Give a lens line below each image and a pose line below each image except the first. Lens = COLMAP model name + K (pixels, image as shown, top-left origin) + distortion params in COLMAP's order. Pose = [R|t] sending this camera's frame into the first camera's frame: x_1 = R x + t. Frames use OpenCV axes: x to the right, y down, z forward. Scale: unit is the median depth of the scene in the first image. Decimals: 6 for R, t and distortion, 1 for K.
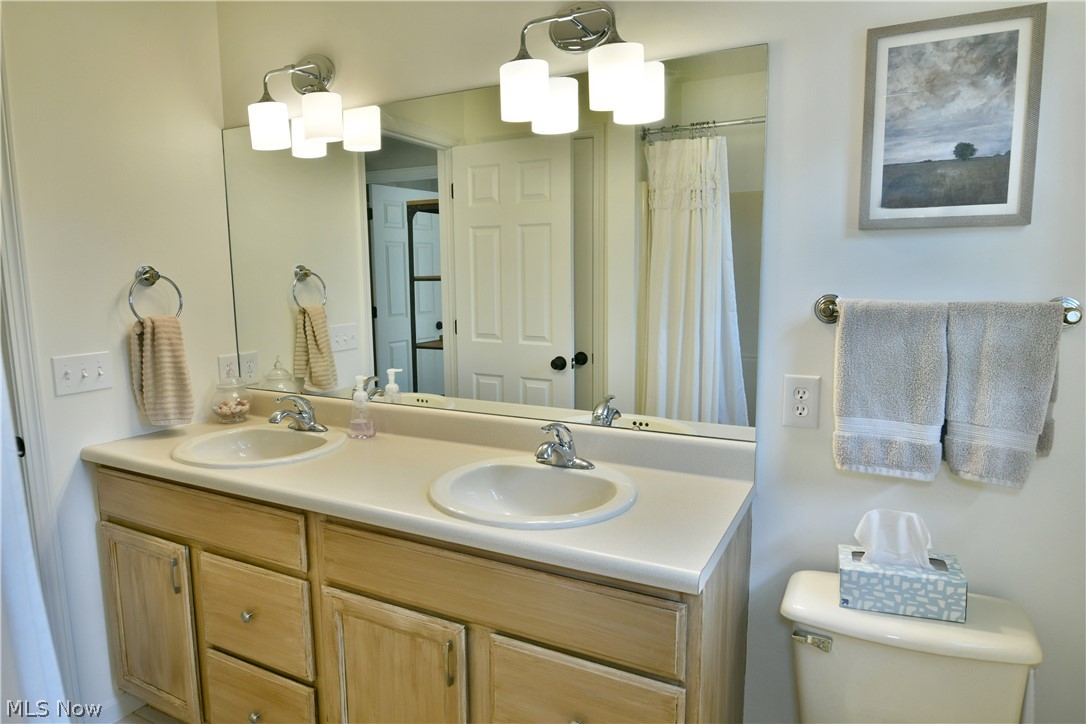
lens RADIAL K [[666.9, 0, 543.0], [0, 666.9, 362.0], [0, 0, 1]] dist [-0.004380, -0.000867]
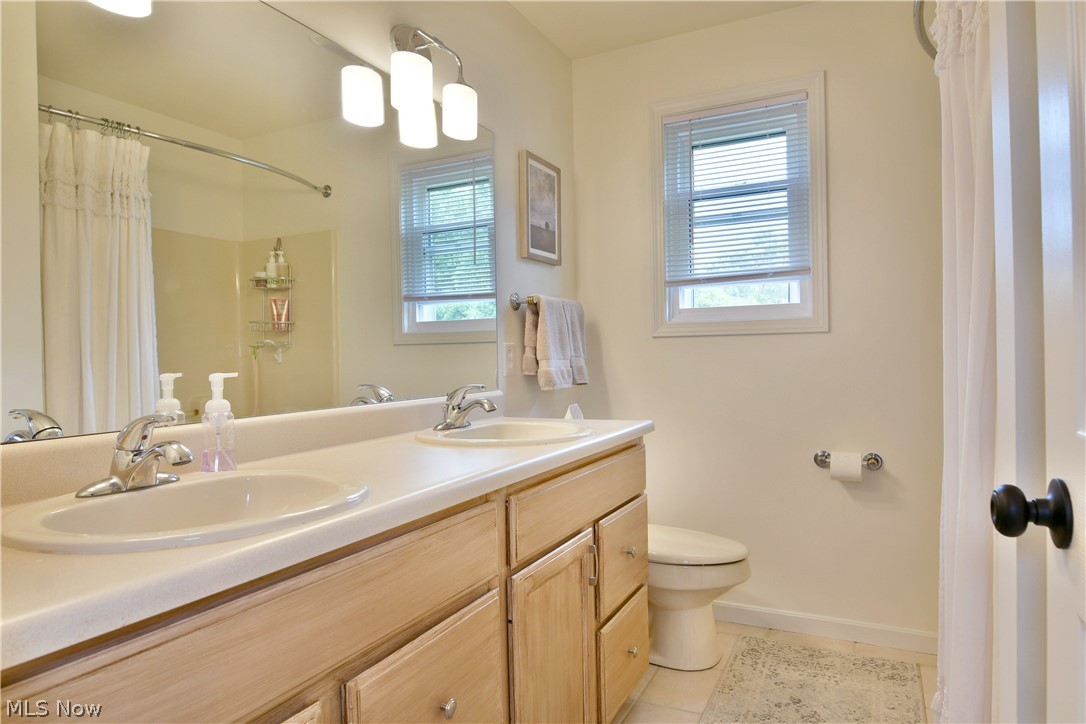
lens RADIAL K [[666.9, 0, 543.0], [0, 666.9, 362.0], [0, 0, 1]] dist [-0.004380, -0.000867]
pose [[-0.024293, 0.002780, 0.999701, -1.188725], [0.161061, 0.986944, 0.001169, 0.075930], [-0.986645, 0.161042, -0.024423, 0.956237]]
